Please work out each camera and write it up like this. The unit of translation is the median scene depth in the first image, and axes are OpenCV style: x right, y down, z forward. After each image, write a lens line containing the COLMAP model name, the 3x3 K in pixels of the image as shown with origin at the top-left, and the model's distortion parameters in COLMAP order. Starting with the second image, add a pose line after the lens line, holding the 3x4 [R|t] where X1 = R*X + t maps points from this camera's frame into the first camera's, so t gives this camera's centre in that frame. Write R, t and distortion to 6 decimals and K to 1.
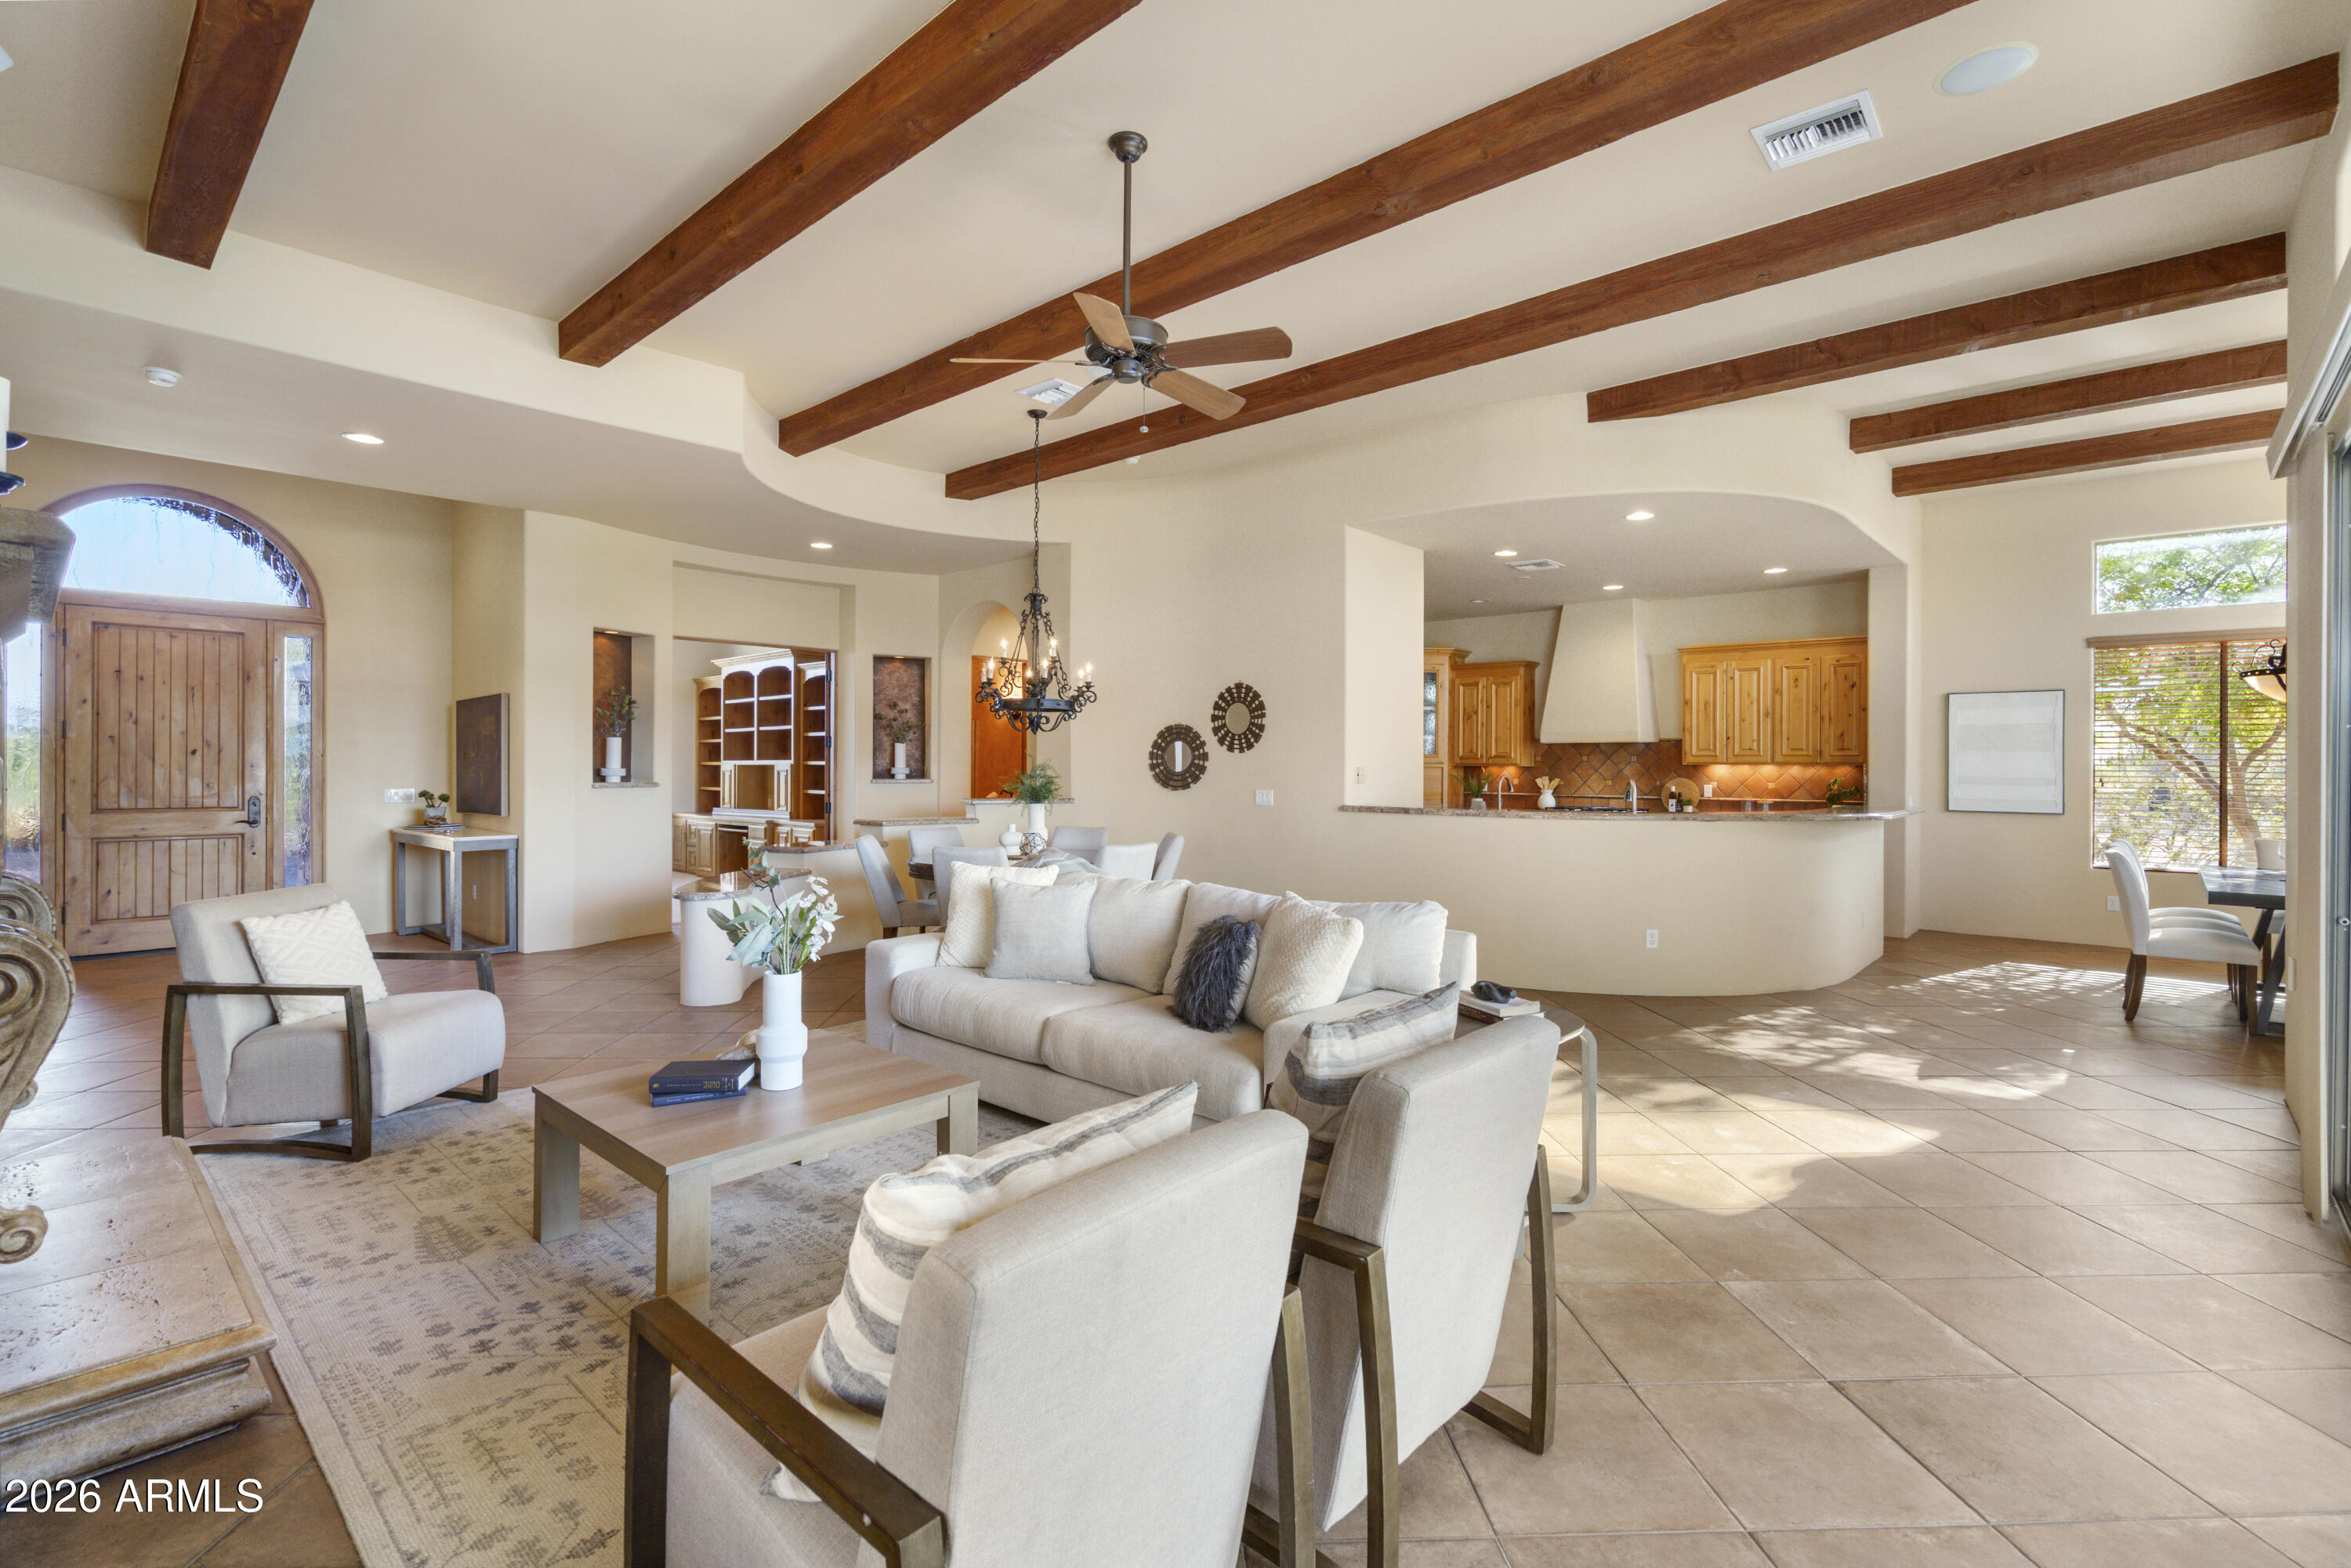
lens RADIAL K [[1065.5, 0, 1167.9], [0, 1065.5, 771.1], [0, 0, 1]] dist [-0.001146, 0.000198]
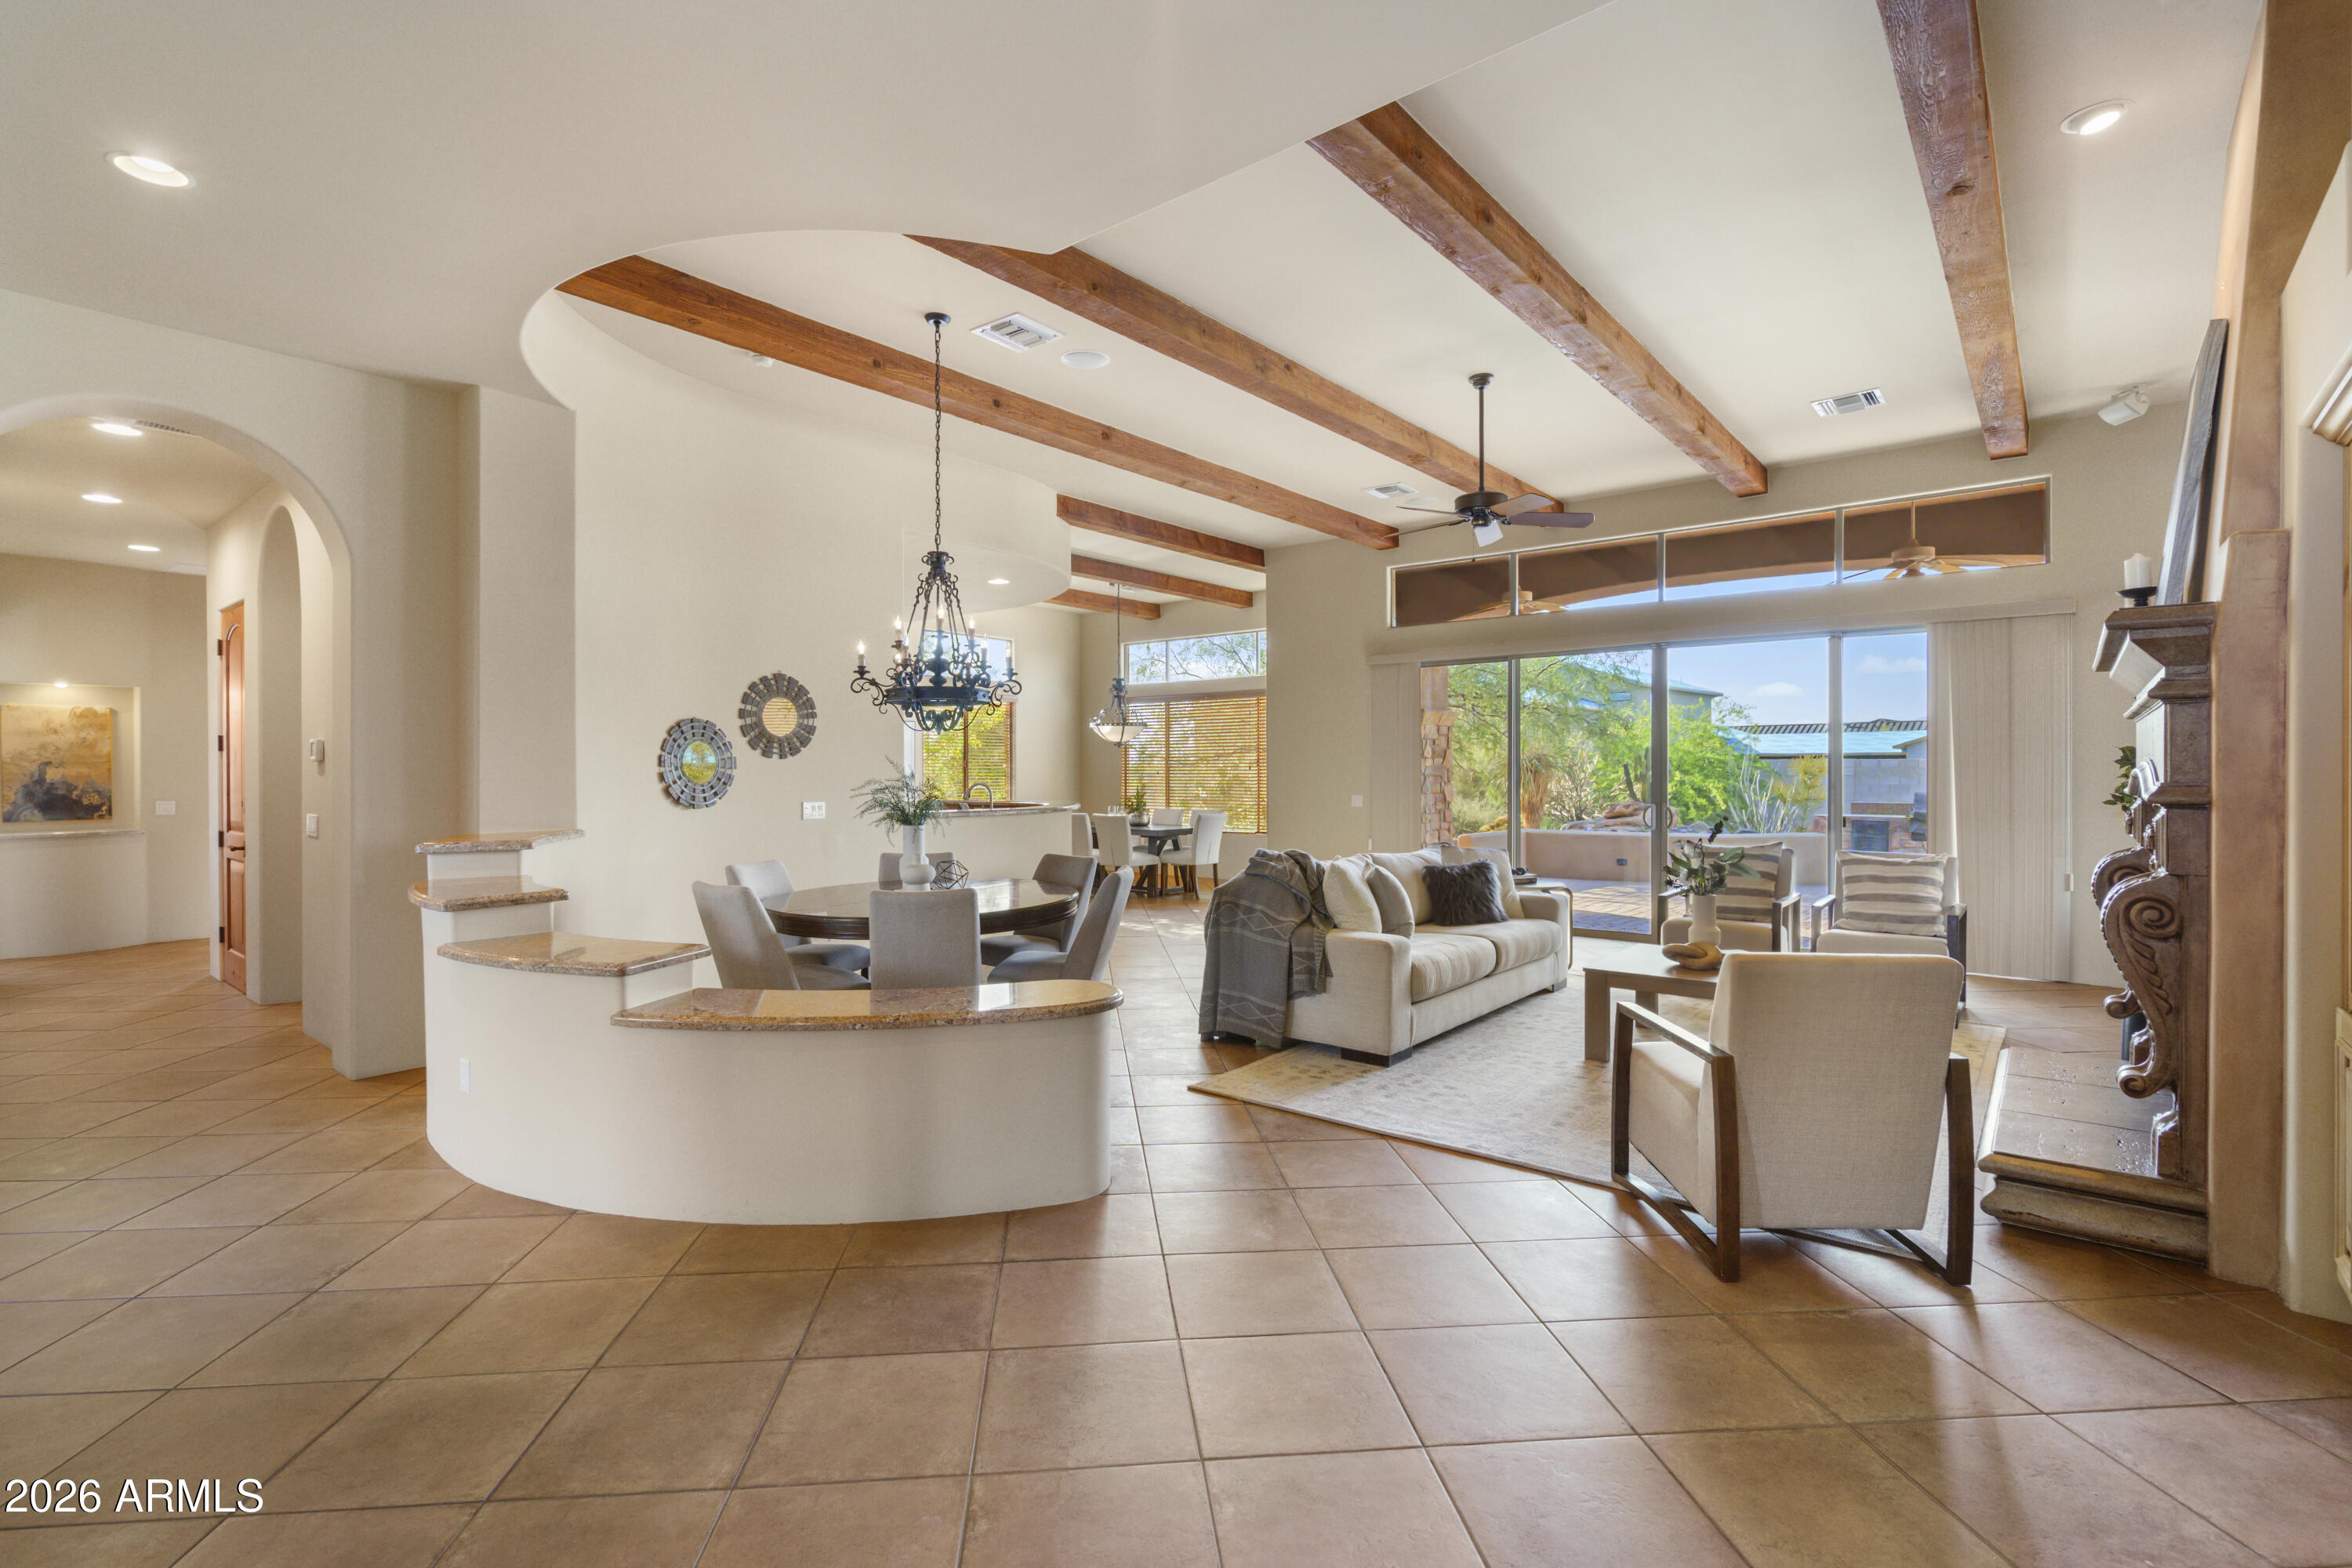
lens RADIAL K [[1065.9, 0, 1180.2], [0, 1065.9, 774.4], [0, 0, 1]] dist [-0.001146, 0.000198]
pose [[-0.066604, -0.003049, 0.997775, -0.786004], [0.006338, 0.999974, 0.003479, -0.006081], [-0.997759, 0.006555, -0.066583, 0.759481]]
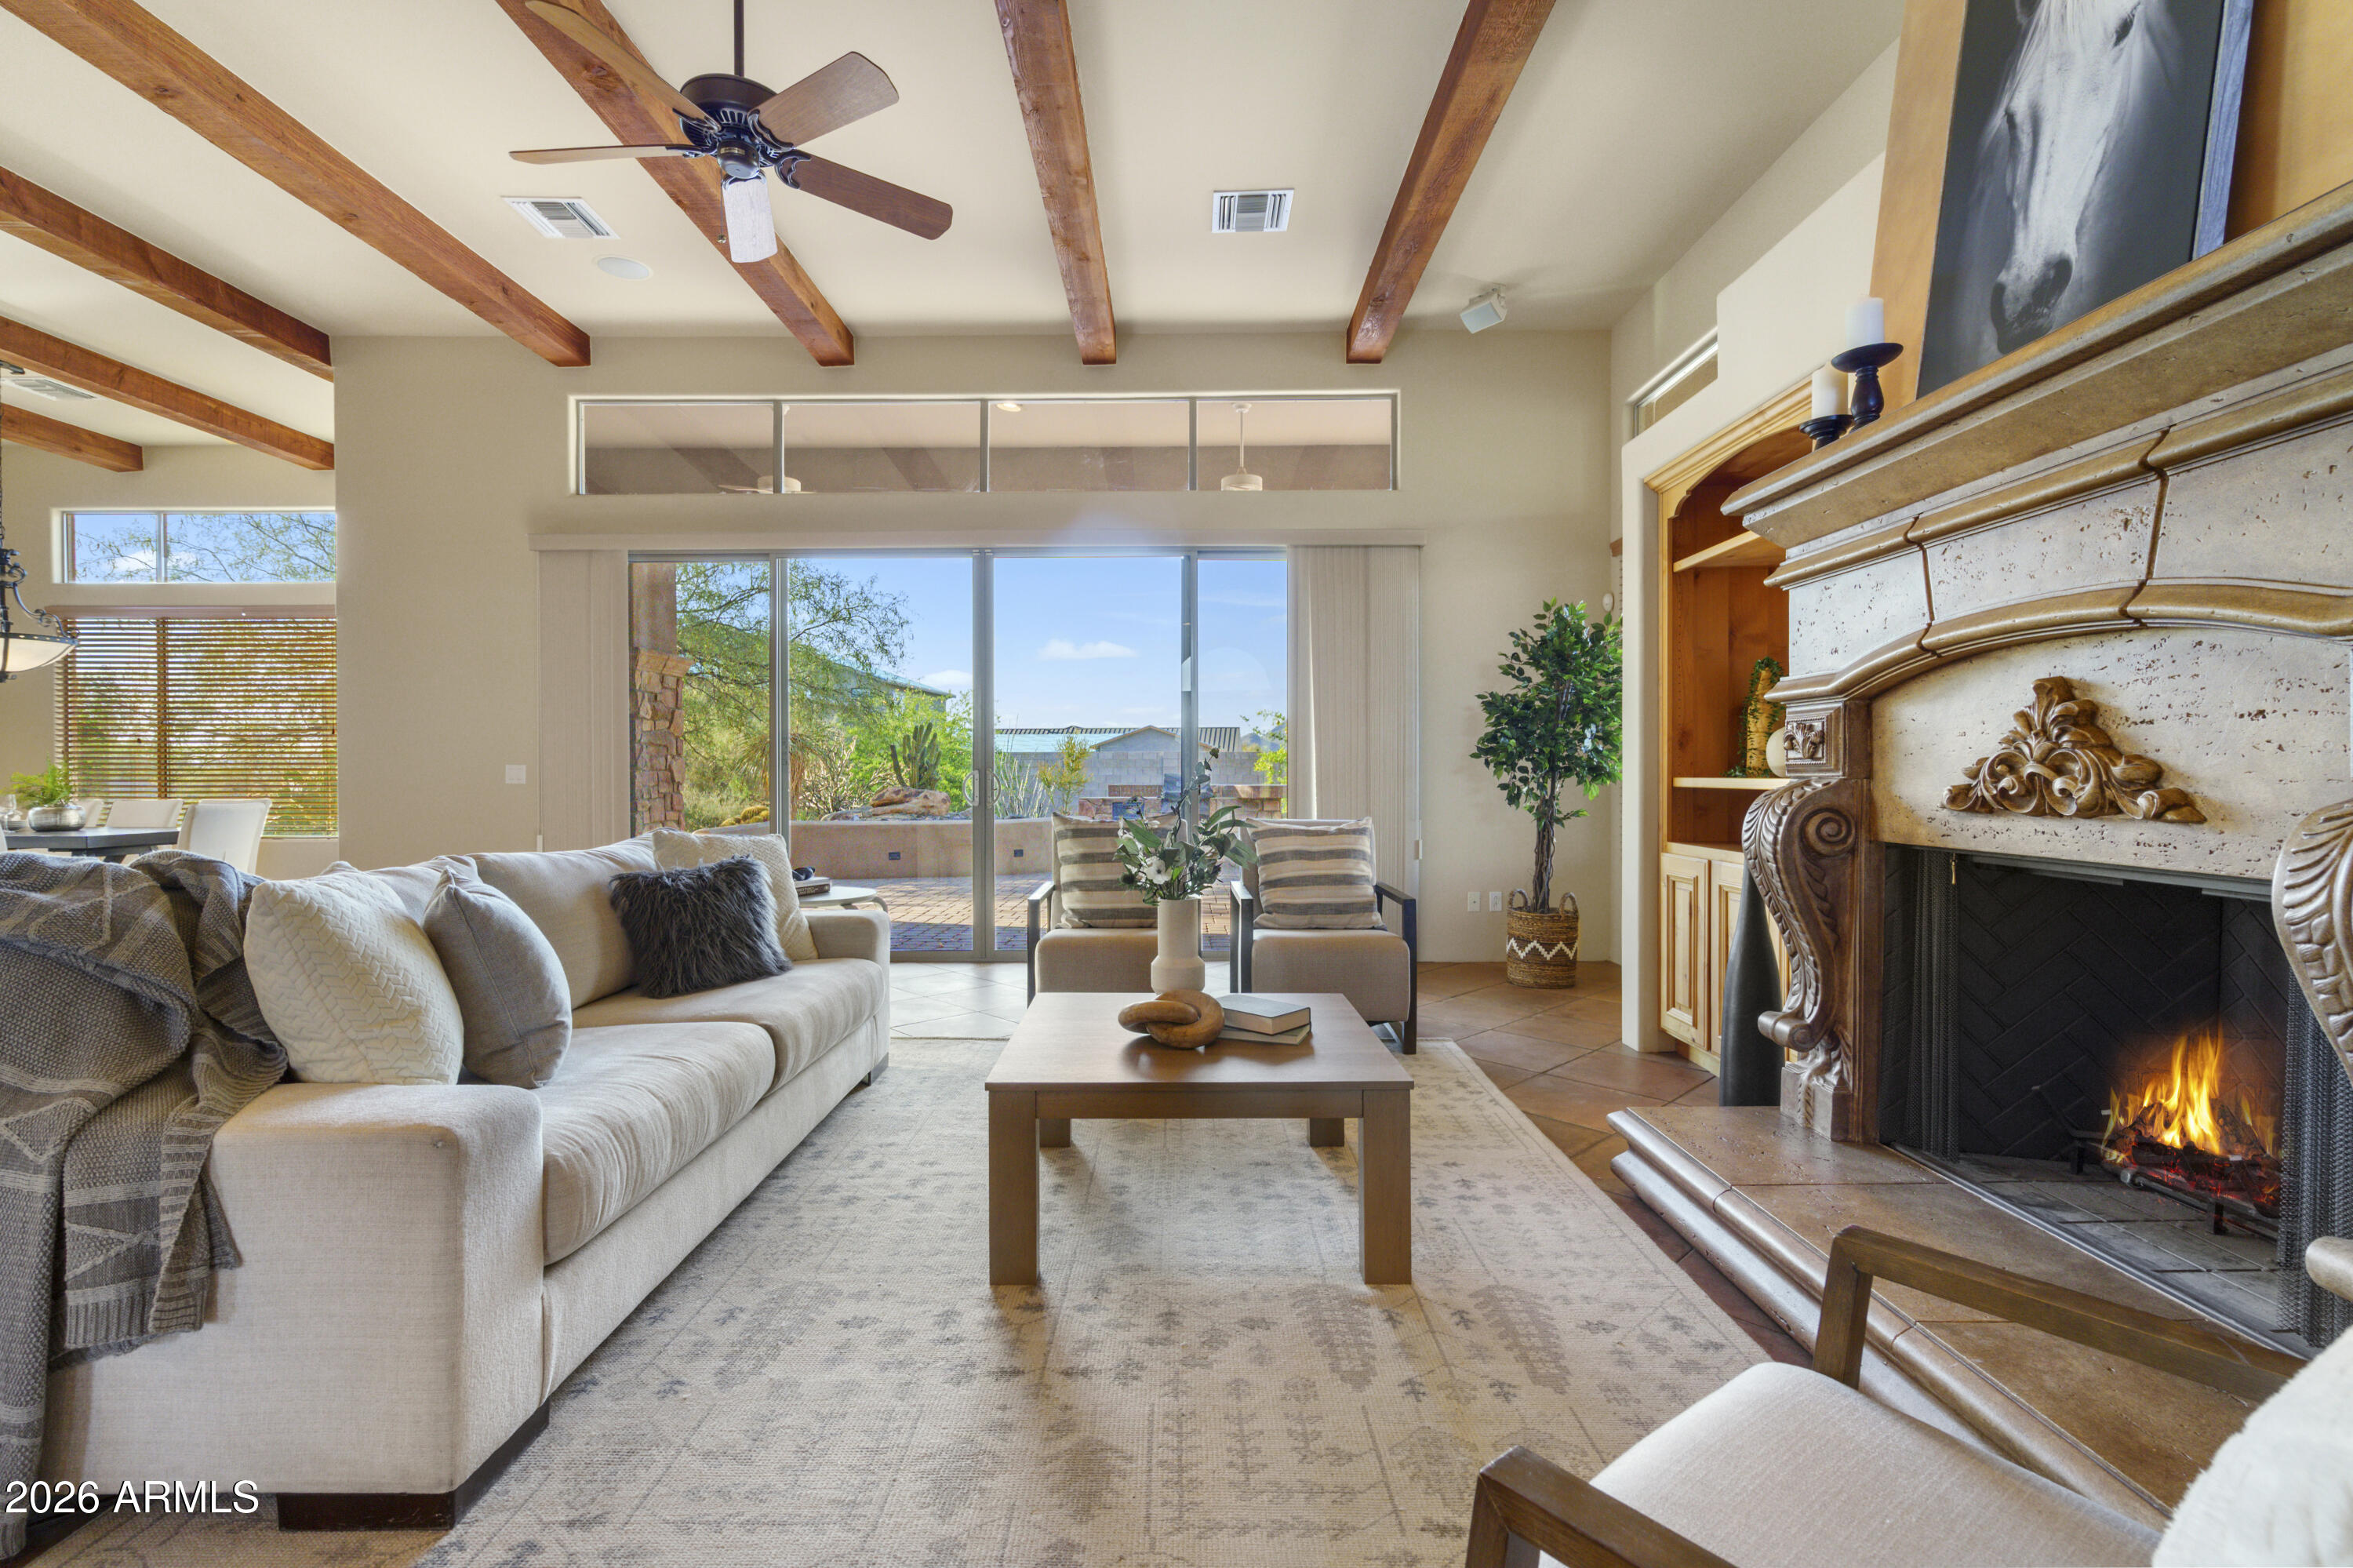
lens RADIAL K [[1066.4, 0, 1176.9], [0, 1066.4, 775.3], [0, 0, 1]] dist [-0.001146, 0.000198]
pose [[-0.679831, -0.003341, 0.733361, -0.398865], [0.004140, 0.999956, 0.008393, 0.030161], [-0.733357, 0.008742, -0.679787, 0.629008]]
